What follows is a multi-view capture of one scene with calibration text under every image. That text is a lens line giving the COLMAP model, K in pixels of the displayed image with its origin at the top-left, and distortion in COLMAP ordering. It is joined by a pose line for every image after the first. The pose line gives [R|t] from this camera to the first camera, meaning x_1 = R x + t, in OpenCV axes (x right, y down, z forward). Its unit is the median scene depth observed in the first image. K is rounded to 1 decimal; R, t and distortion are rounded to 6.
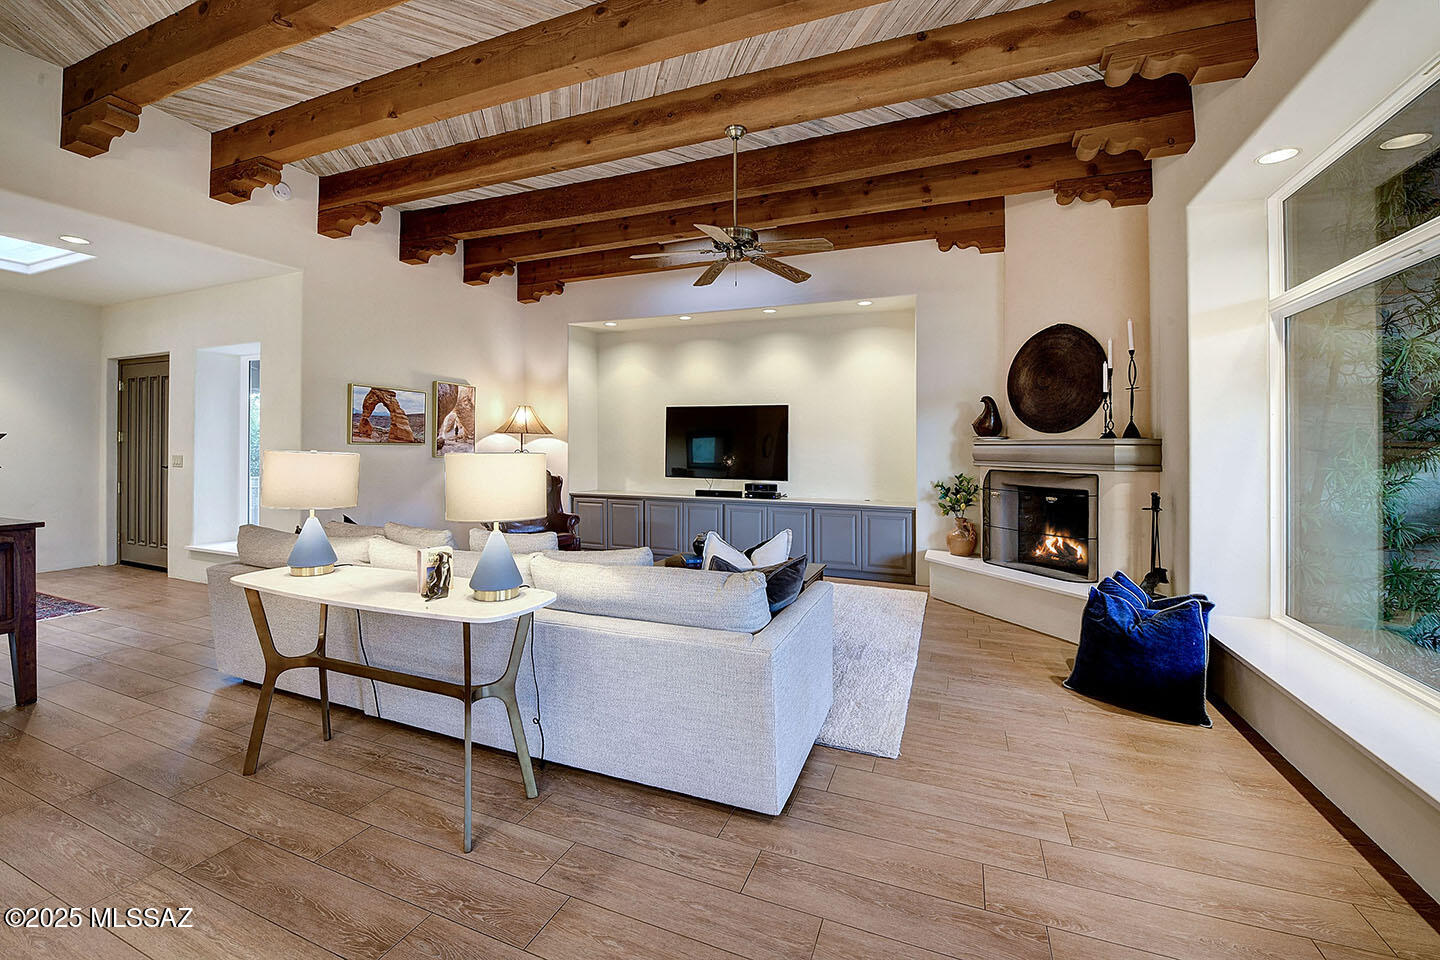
lens RADIAL K [[595.9, 0, 697.9], [0, 595.9, 443.8], [0, 0, 1]] dist [-0.009974, -0.001815]
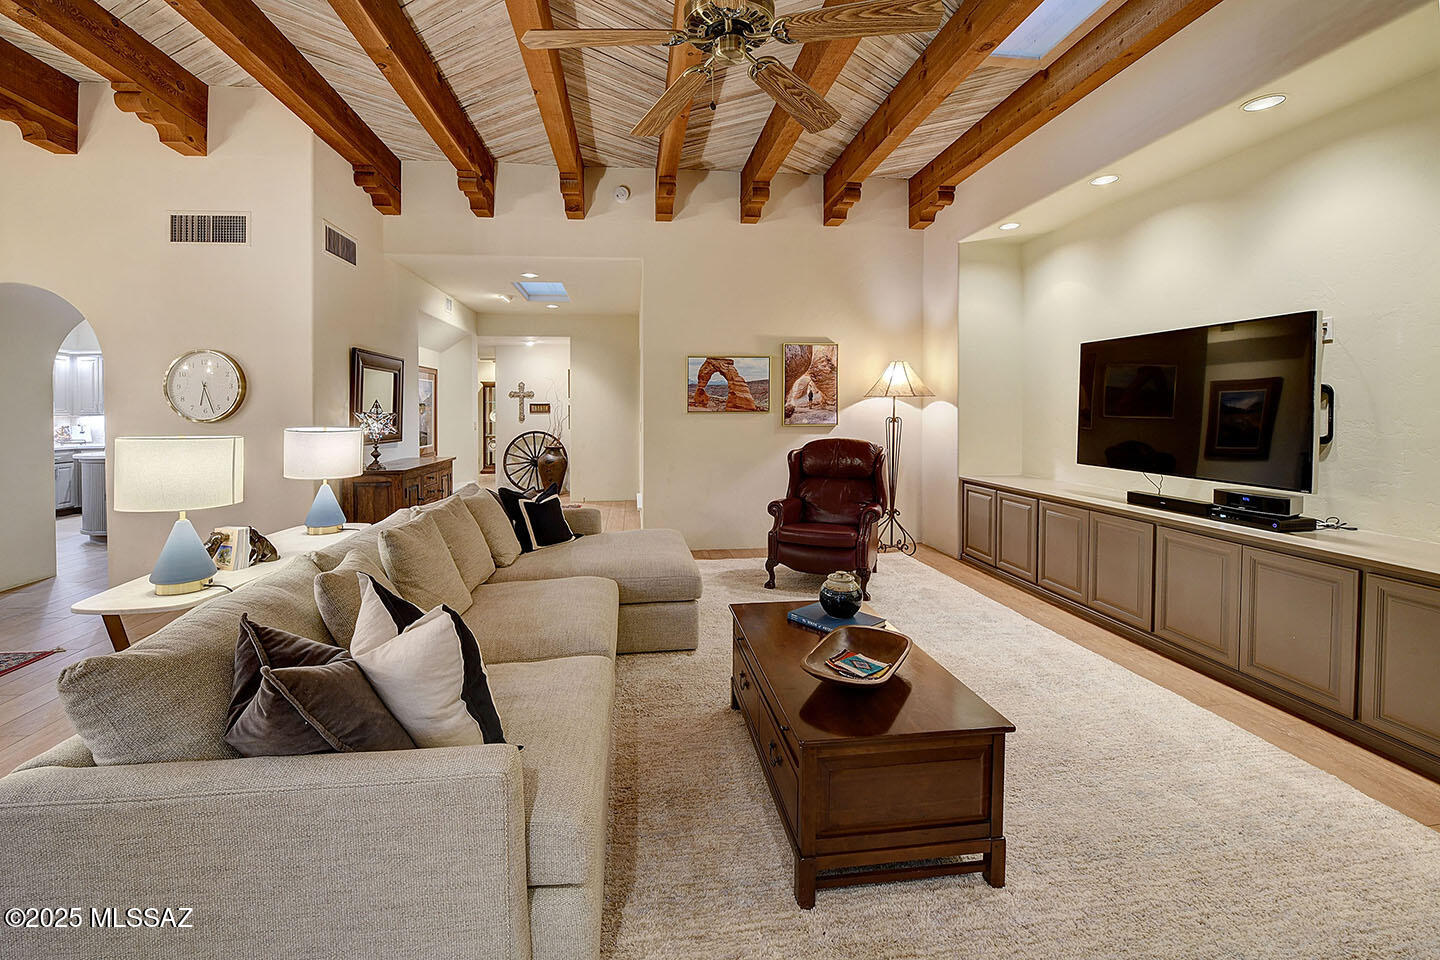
lens RADIAL K [[595.9, 0, 679.2], [0, 595.9, 407.9], [0, 0, 1]] dist [-0.009974, -0.001815]
pose [[0.488633, -0.015475, -0.872352, 0.280372], [0.018033, 0.999808, -0.007635, -0.001736], [0.872303, -0.012000, 0.488819, 0.408667]]
